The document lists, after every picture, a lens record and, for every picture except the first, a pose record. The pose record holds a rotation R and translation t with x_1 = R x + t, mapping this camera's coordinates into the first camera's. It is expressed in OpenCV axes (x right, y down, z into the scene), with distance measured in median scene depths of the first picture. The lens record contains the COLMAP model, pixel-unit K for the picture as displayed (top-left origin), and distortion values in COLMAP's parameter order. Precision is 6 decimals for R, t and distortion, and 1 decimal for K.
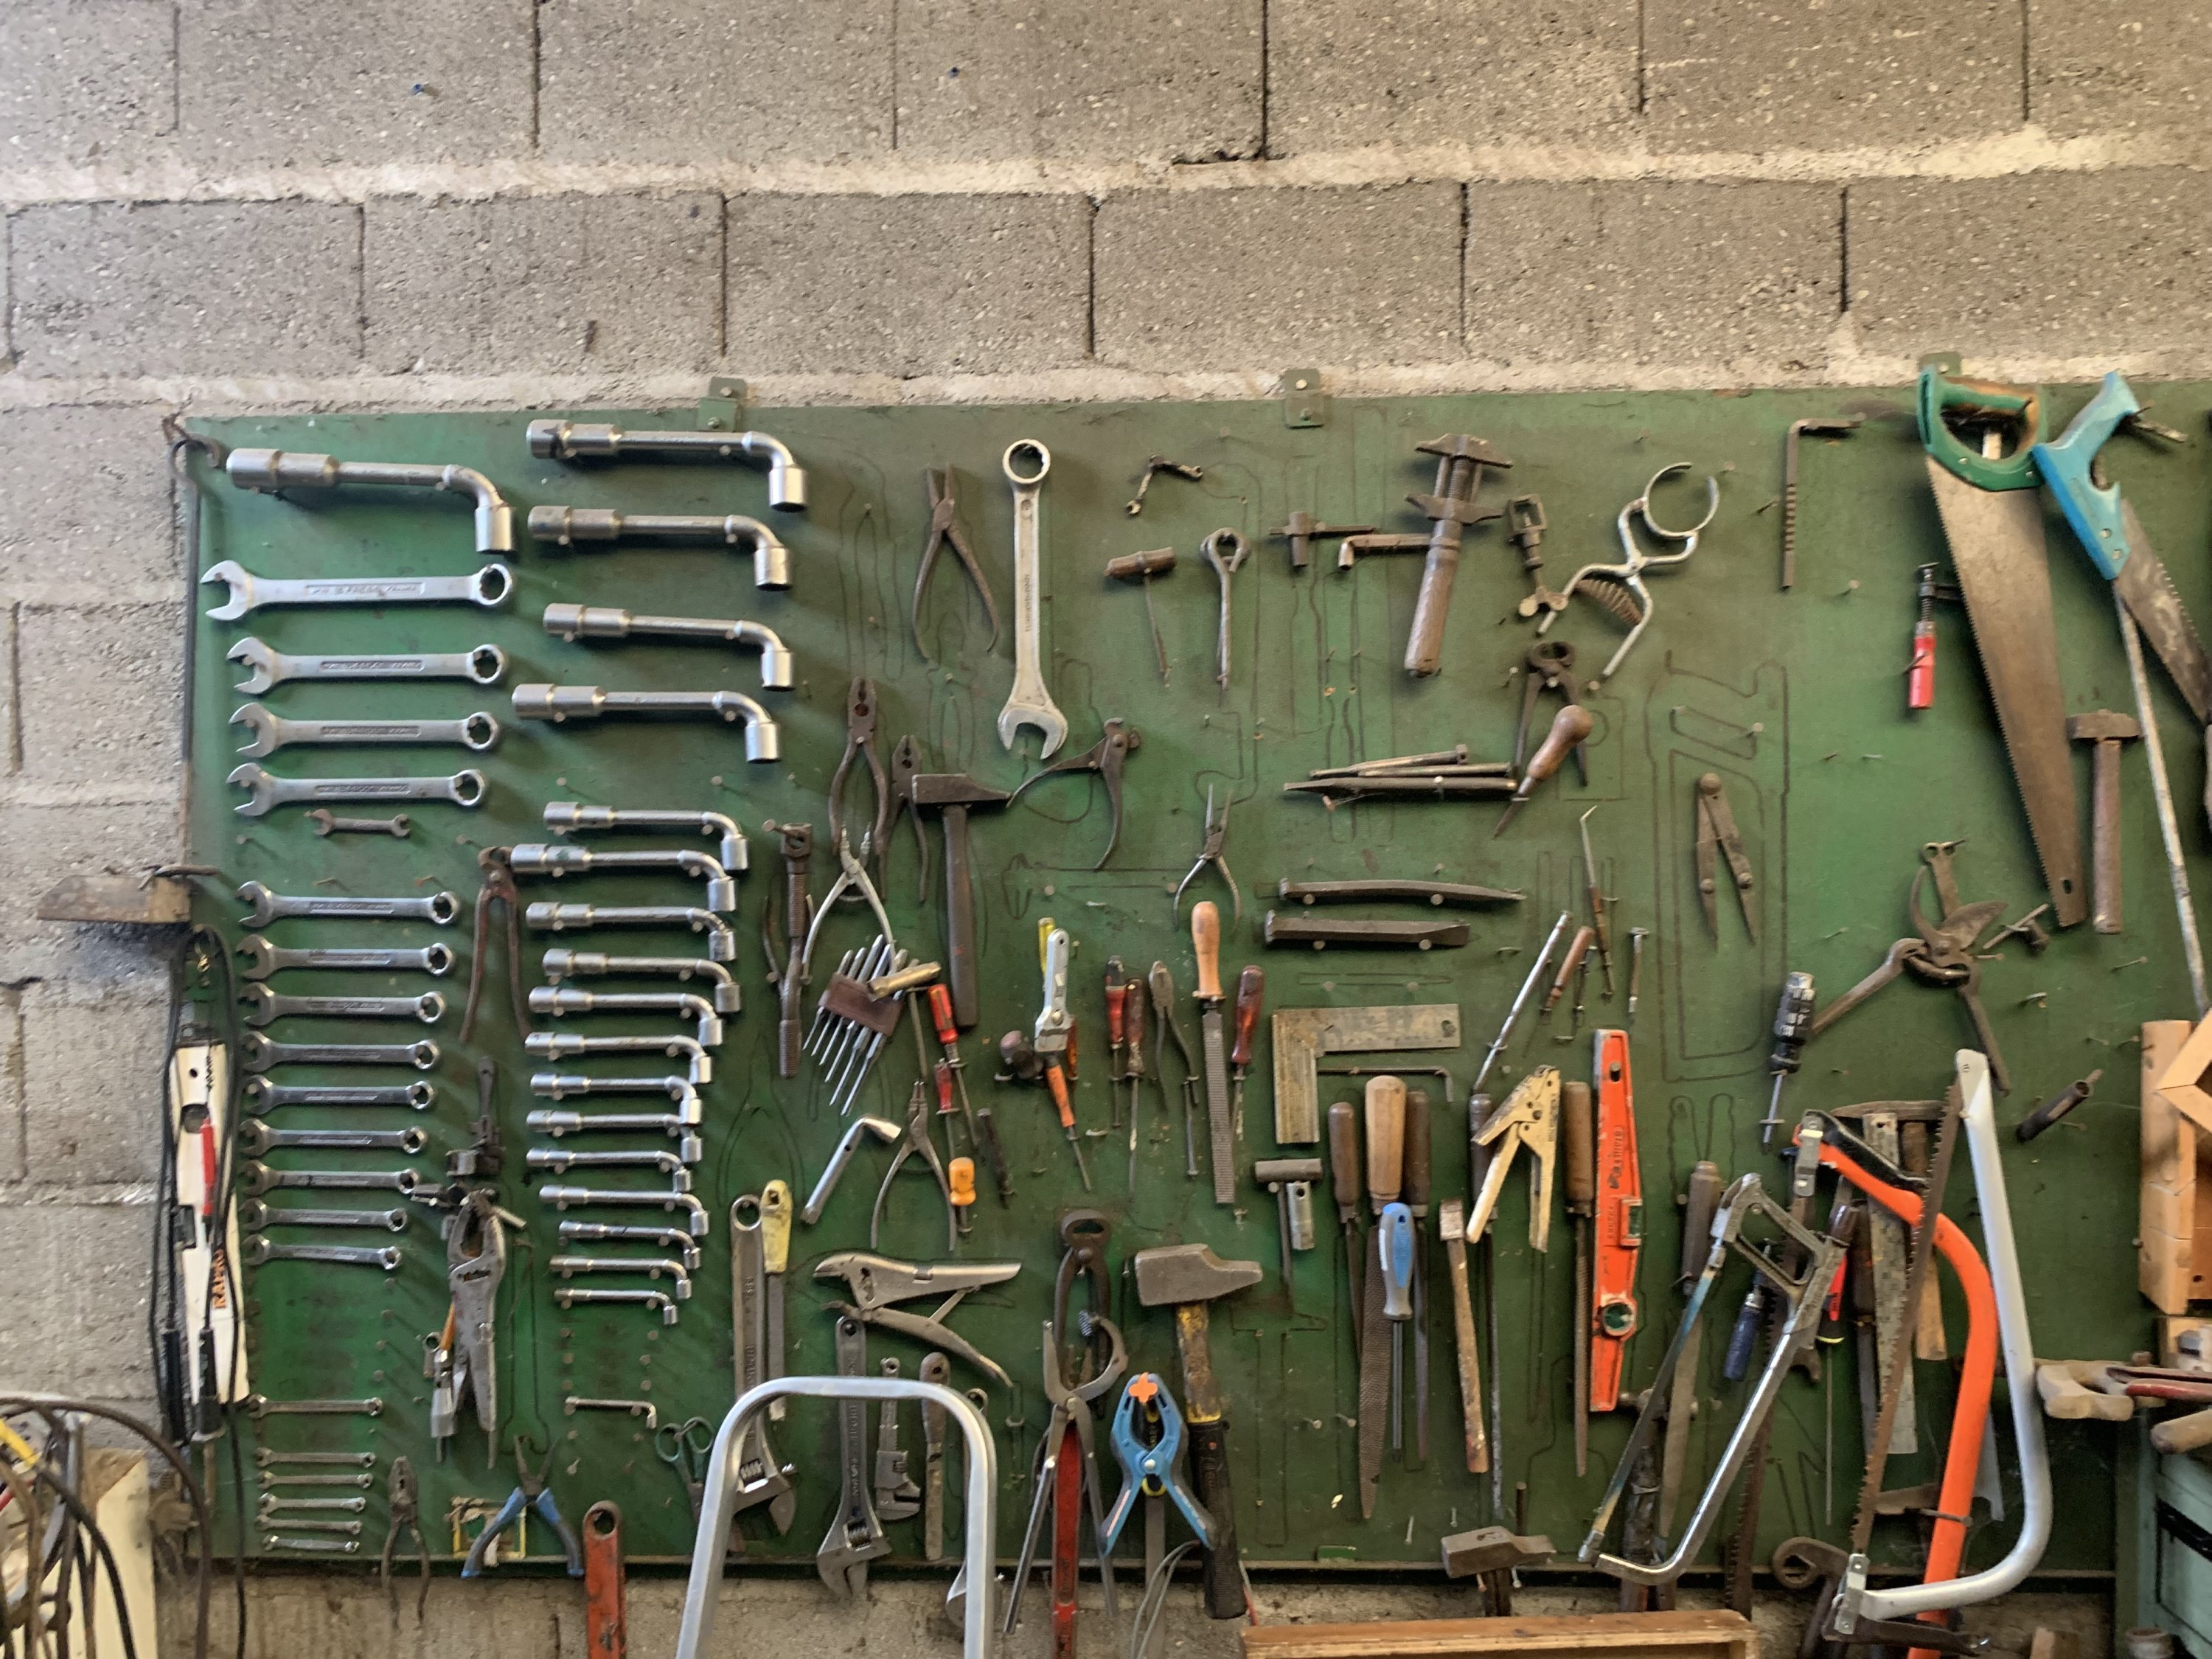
lens RADIAL K [[1698.1, 0, 1147.2], [0, 1698.1, 802.3], [0, 0, 1]] dist [0.030051, -0.035378]
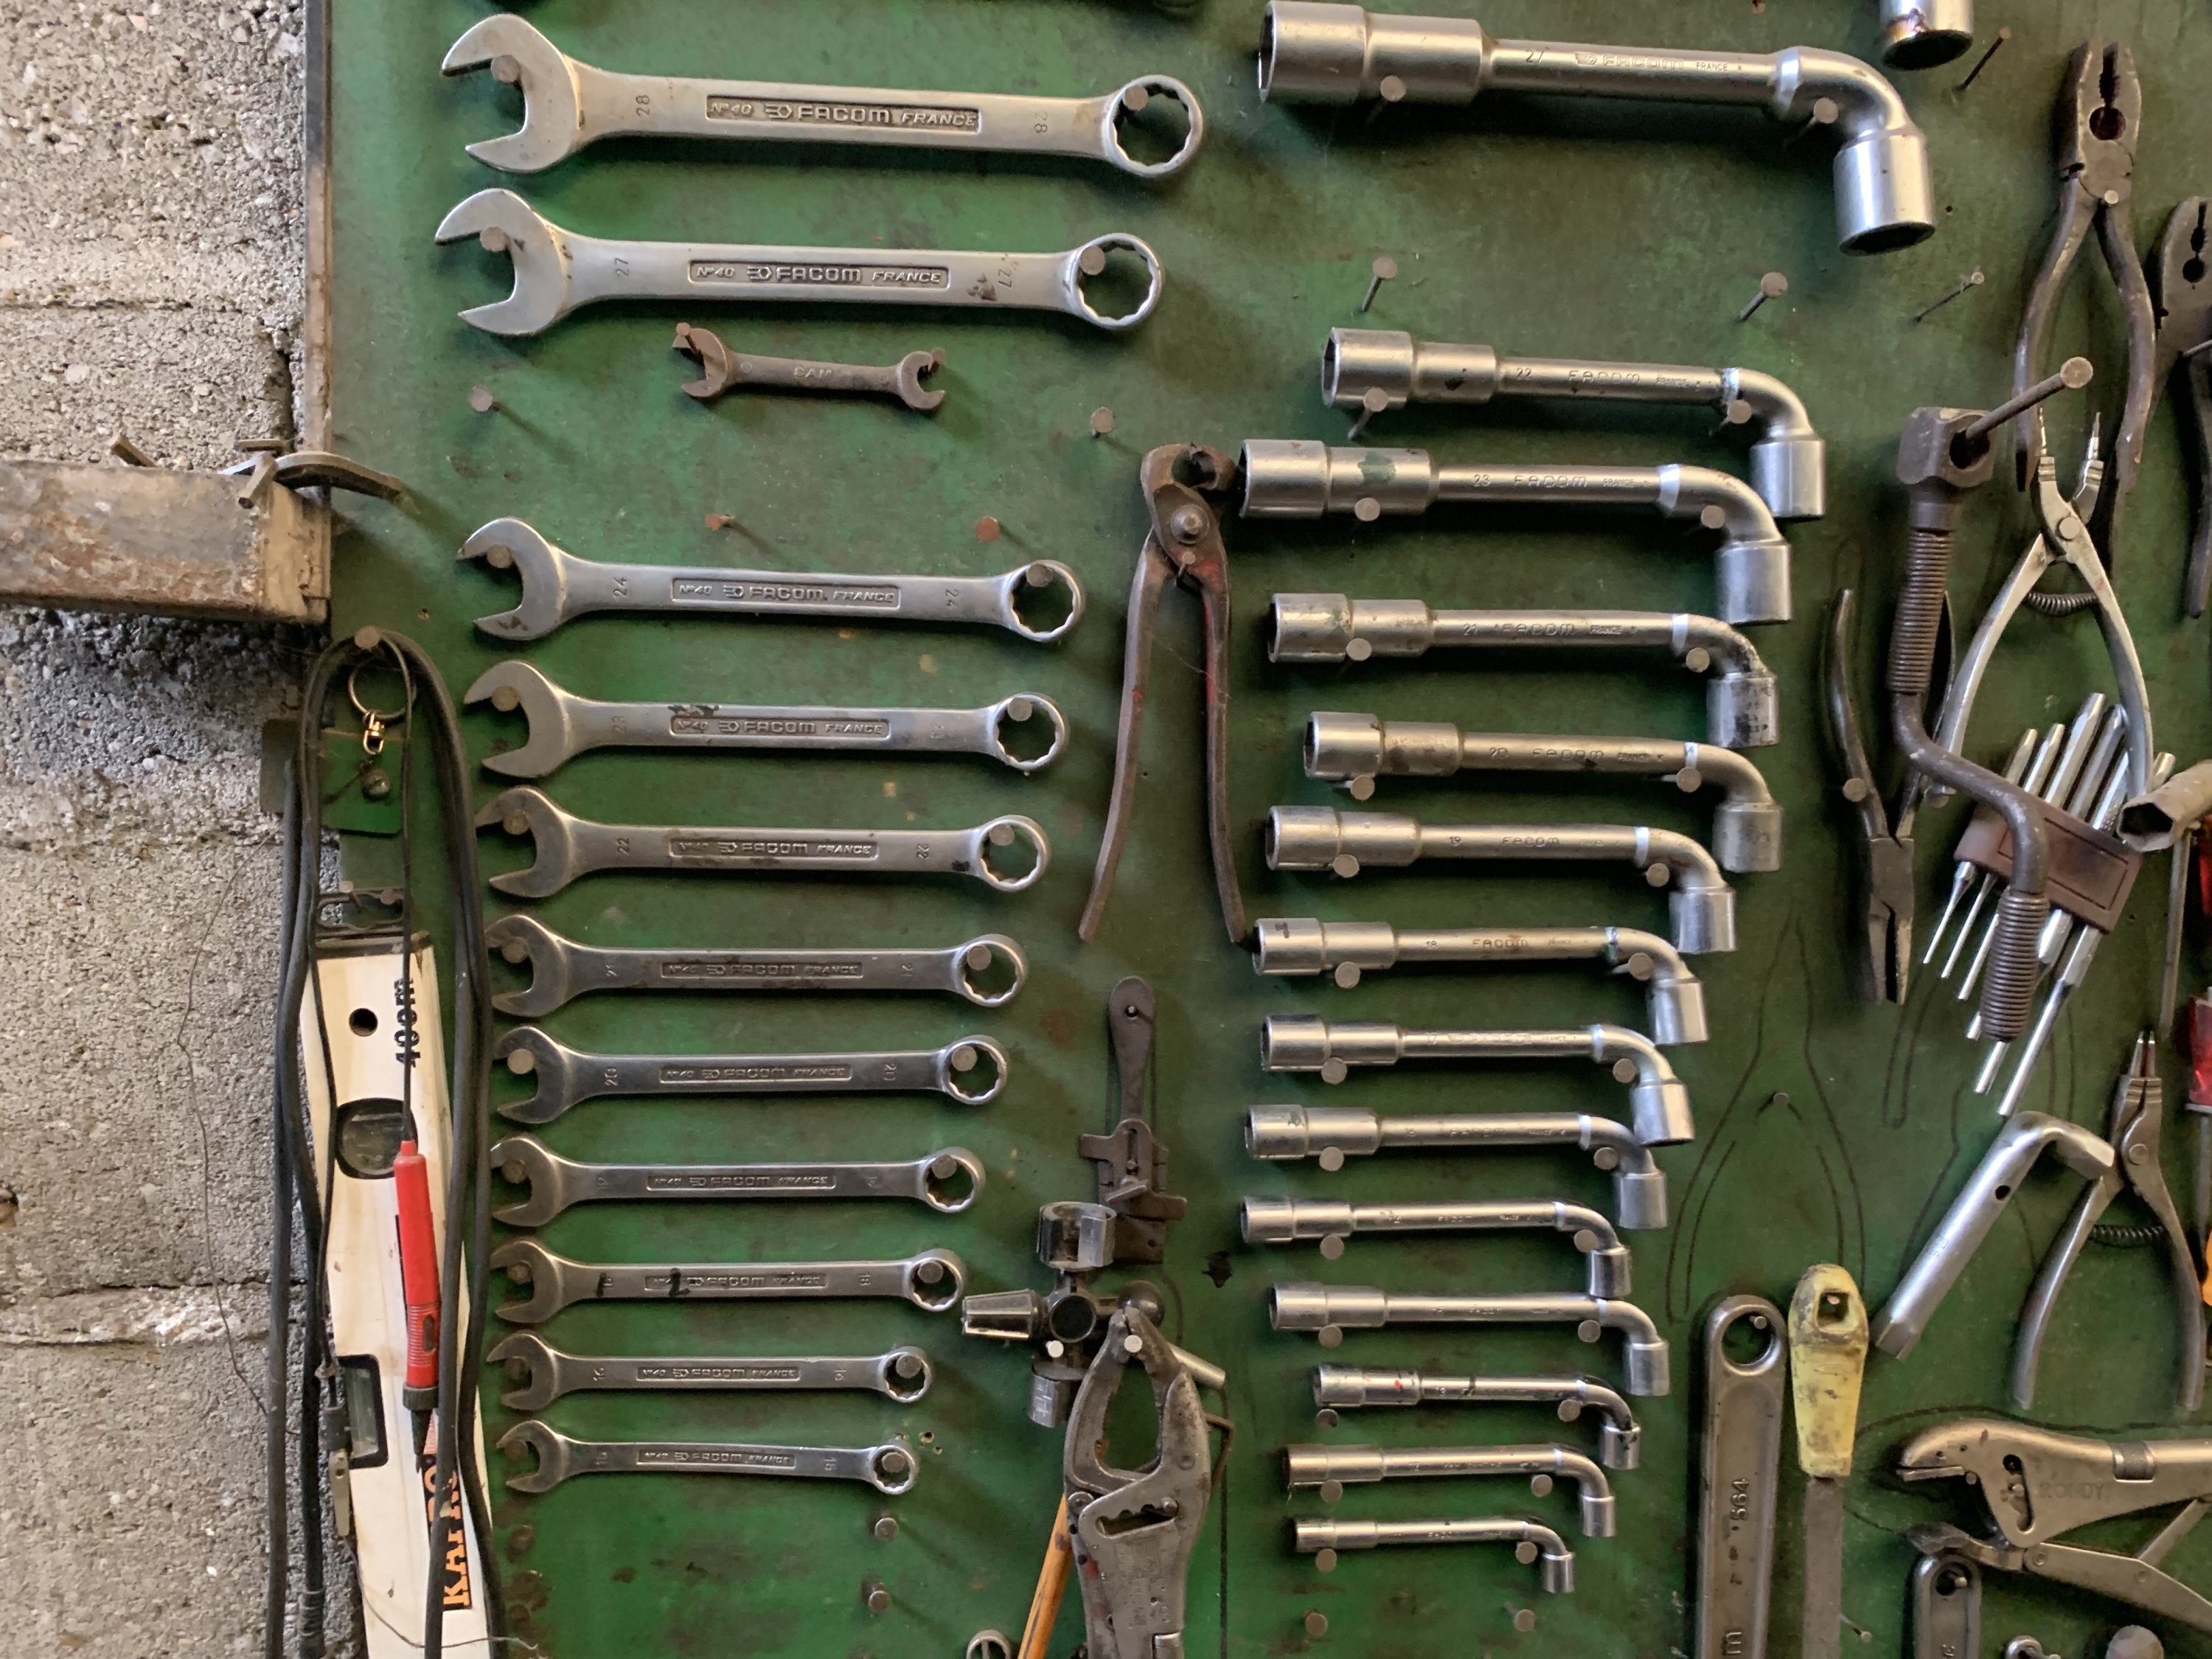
lens RADIAL K [[1698.1, 0, 1130.4], [0, 1698.1, 784.6], [0, 0, 1]] dist [0.030051, -0.035378]
pose [[0.990188, 0.009474, 0.139418, -0.443781], [-0.024410, 0.994087, 0.105808, 0.061968], [-0.137591, -0.108173, 0.984565, 0.610490]]
